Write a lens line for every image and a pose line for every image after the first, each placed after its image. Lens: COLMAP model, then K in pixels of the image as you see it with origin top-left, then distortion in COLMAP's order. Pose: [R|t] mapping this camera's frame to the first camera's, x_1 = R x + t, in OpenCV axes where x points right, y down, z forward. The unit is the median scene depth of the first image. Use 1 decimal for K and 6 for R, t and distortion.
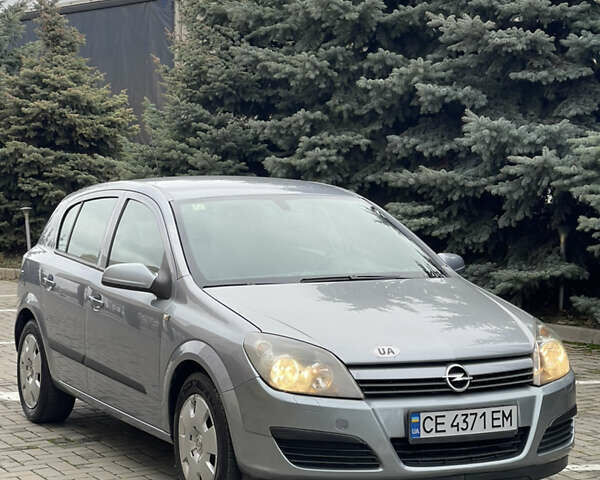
lens RADIAL K [[1471.5, 0, 288.9], [0, 1471.5, 220.7], [0, 0, 1]] dist [0.087728, 2.262374]
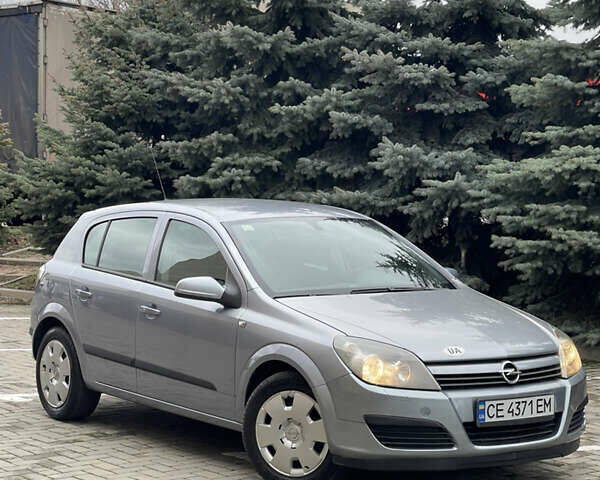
lens RADIAL K [[1482.7, 0, 300.0], [0, 1482.7, 240.0], [0, 0, 1]] dist [0.110043, 1.260264]
pose [[0.984880, 0.006670, 0.173109, -0.133888], [-0.007732, 0.999955, 0.005462, -0.003683], [-0.173065, -0.006718, 0.984887, -0.085155]]
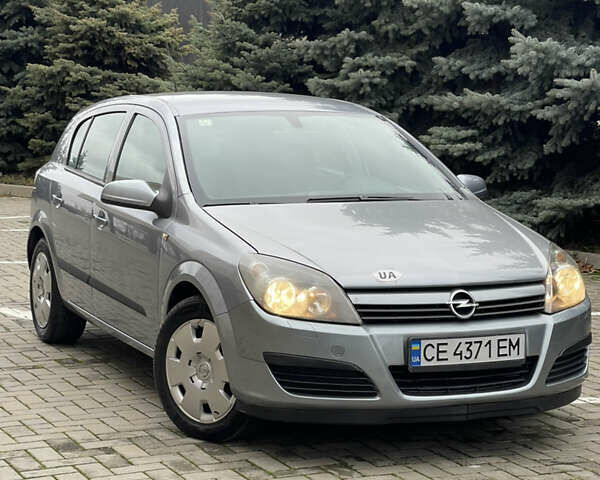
lens RADIAL K [[1462.4, 0, 318.0], [0, 1462.4, 241.6], [0, 0, 1]] dist [0.129392, 1.646182]
pose [[0.999401, 0.017888, -0.029616, 0.024327], [-0.016003, 0.997903, 0.062721, 0.004359], [0.030676, -0.062210, 0.997592, 0.030527]]
